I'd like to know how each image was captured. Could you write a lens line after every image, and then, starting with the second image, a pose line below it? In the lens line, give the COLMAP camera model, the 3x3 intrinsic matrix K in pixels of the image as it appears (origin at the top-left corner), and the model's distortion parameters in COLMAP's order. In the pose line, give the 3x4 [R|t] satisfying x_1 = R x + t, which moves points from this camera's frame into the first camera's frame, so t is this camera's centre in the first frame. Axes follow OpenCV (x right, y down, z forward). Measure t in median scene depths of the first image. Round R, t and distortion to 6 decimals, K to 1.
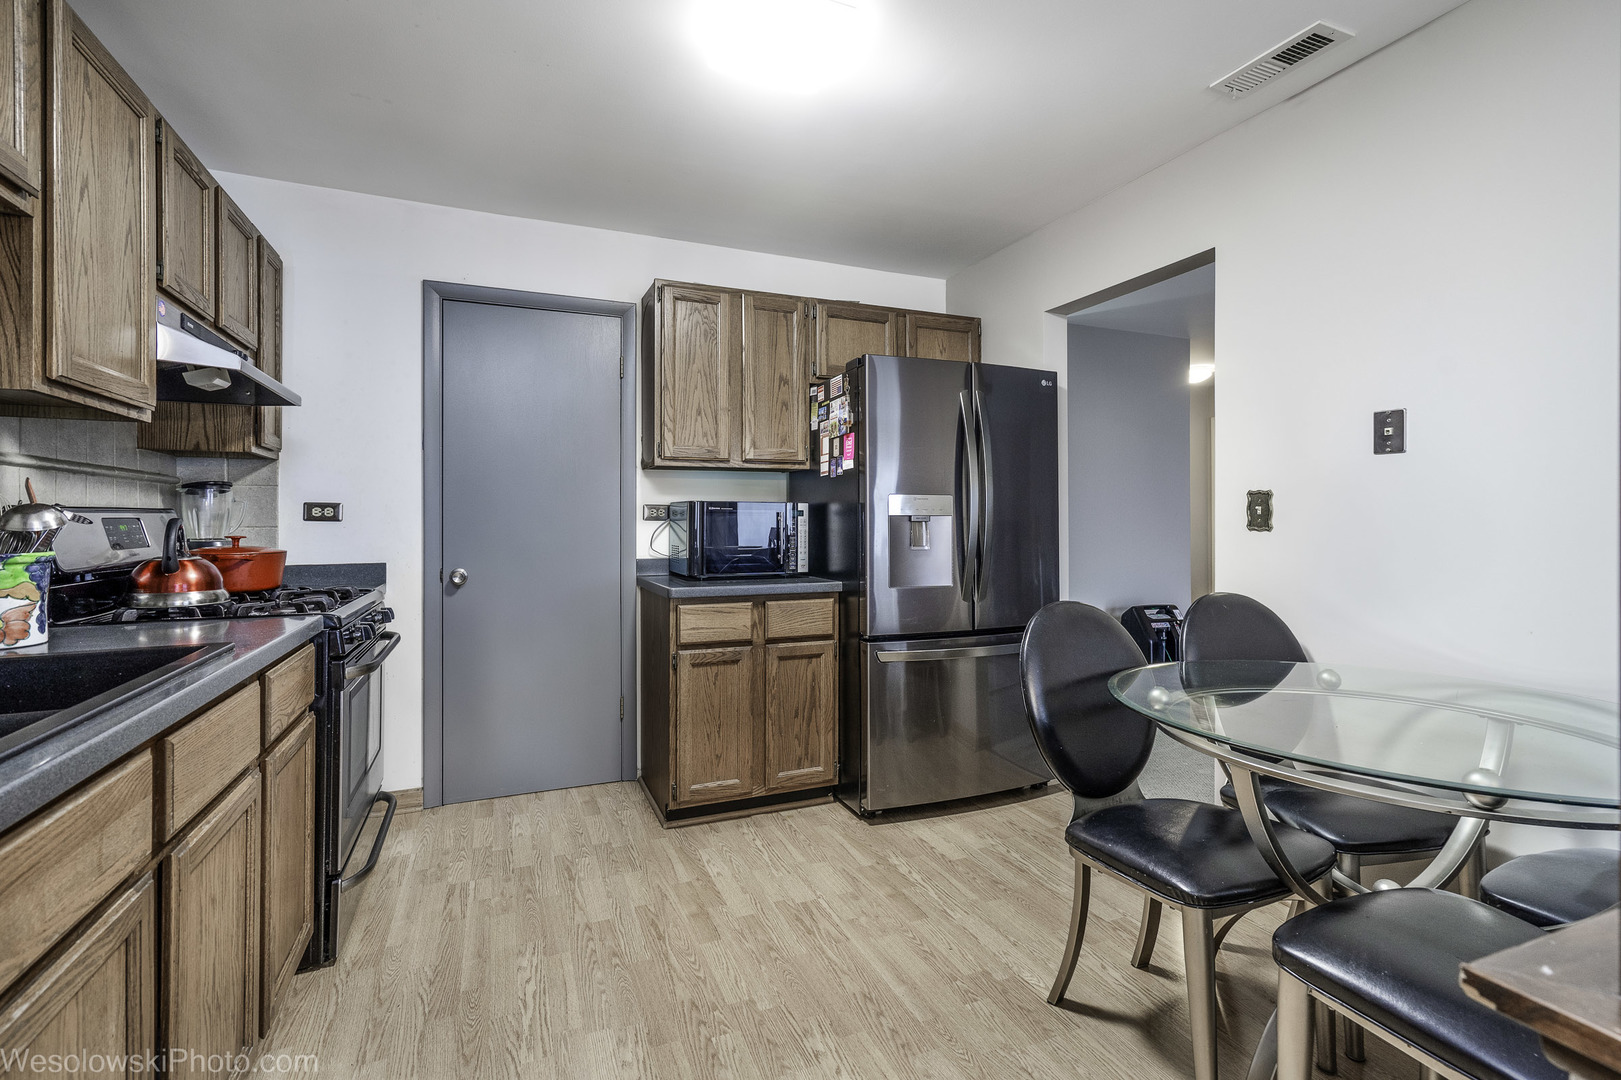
lens RADIAL K [[738.1, 0, 815.2], [0, 738.1, 515.1], [0, 0, 1]] dist [-0.003041, 0.009254]
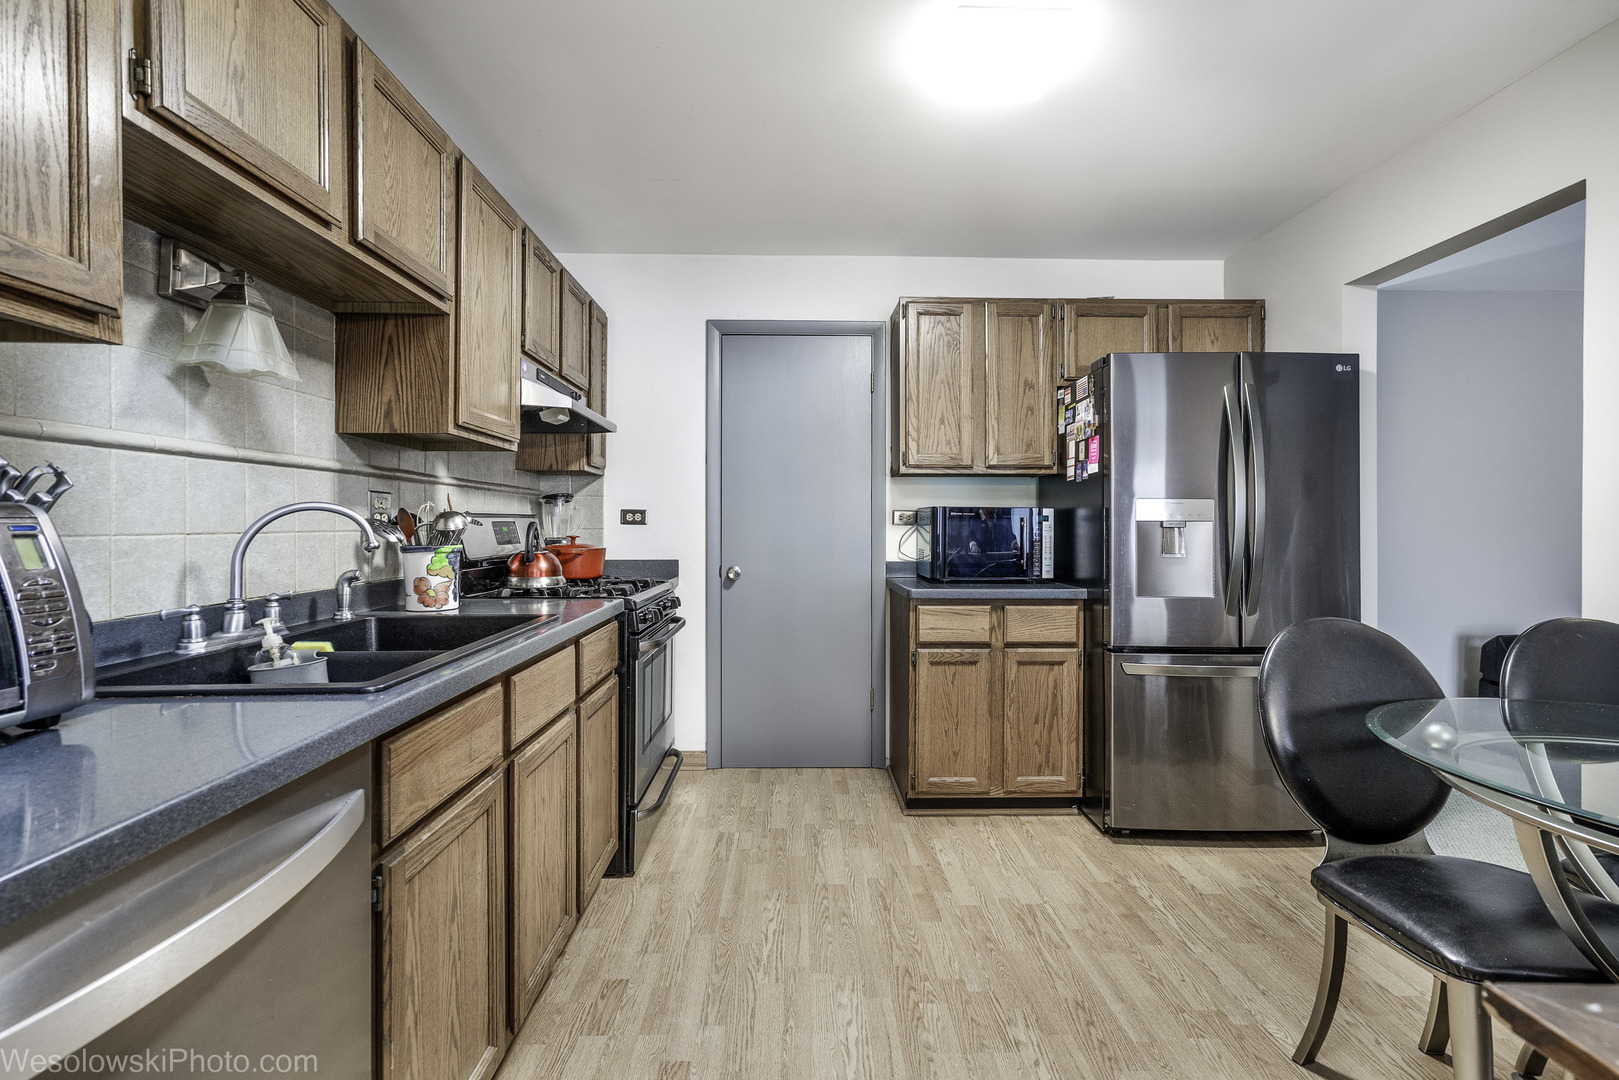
lens RADIAL K [[737.2, 0, 816.2], [0, 737.2, 519.1], [0, 0, 1]] dist [-0.003041, 0.009254]
pose [[0.931266, 0.000929, -0.364338, 0.081630], [-0.001501, 0.999998, -0.001288, 0.000099], [0.364336, 0.001747, 0.931266, -0.045195]]
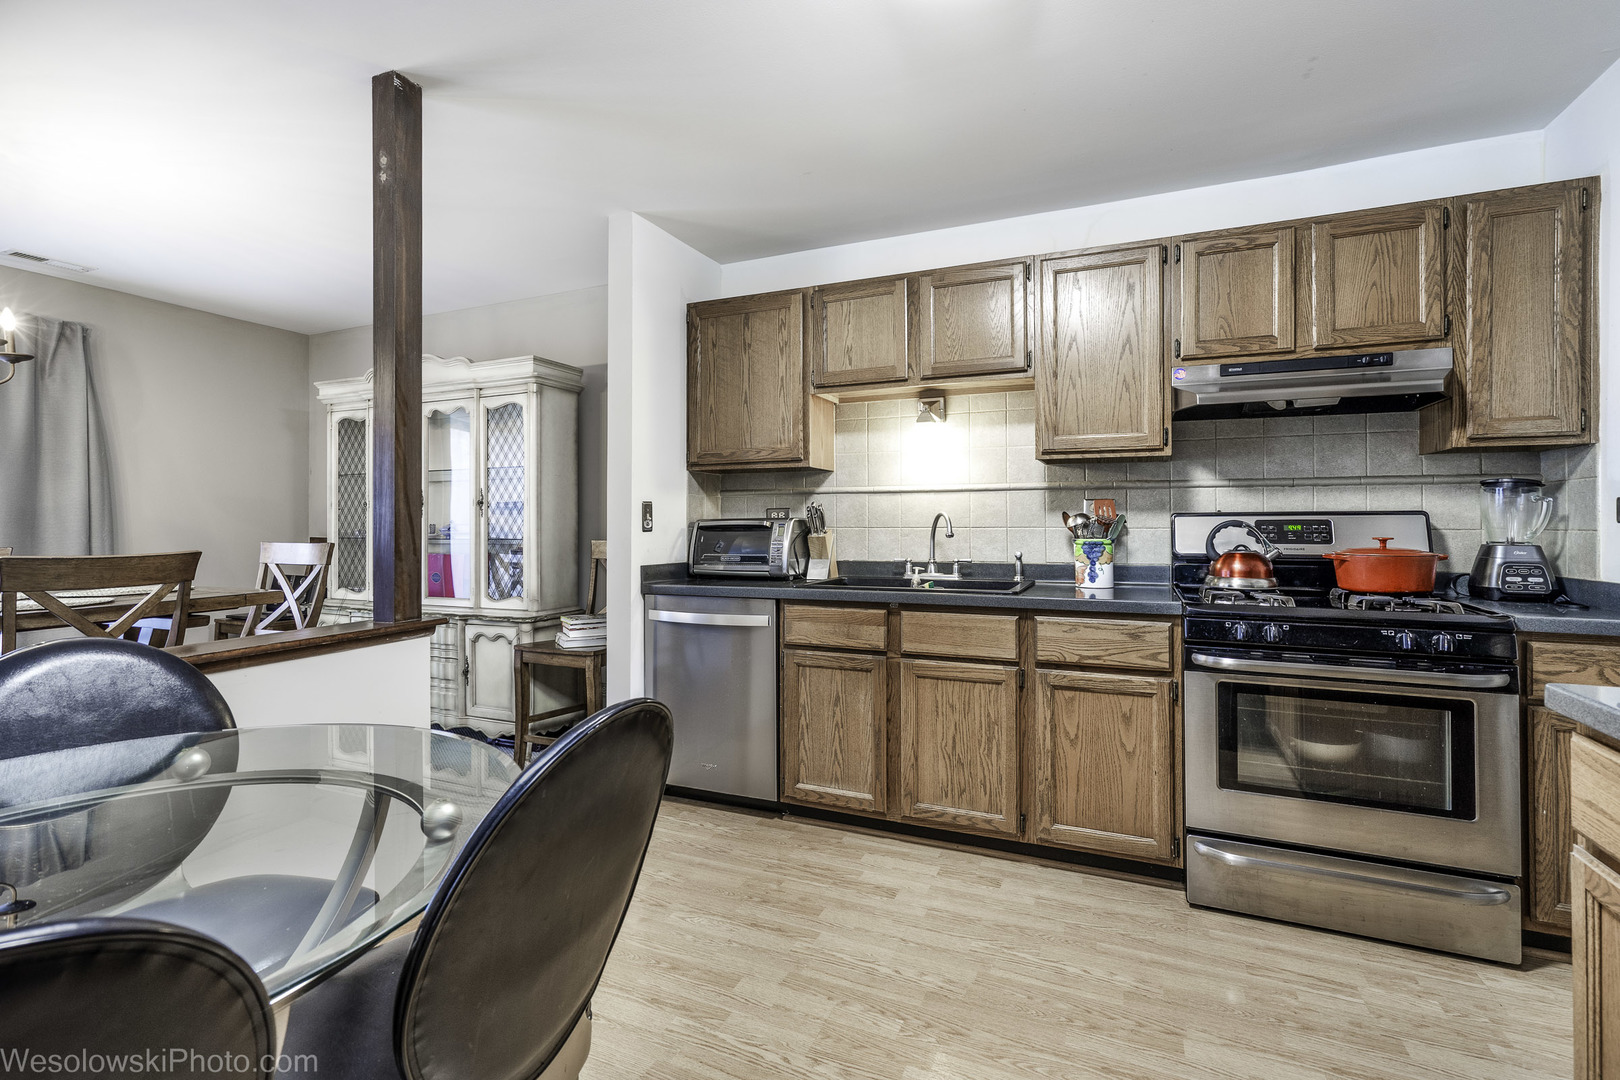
lens RADIAL K [[737.7, 0, 809.2], [0, 737.7, 516.8], [0, 0, 1]] dist [-0.003041, 0.009254]
pose [[-0.726384, -0.005902, -0.687264, 0.487131], [0.004284, 0.999905, -0.013115, 0.010032], [0.687276, -0.012470, -0.726290, 1.213288]]
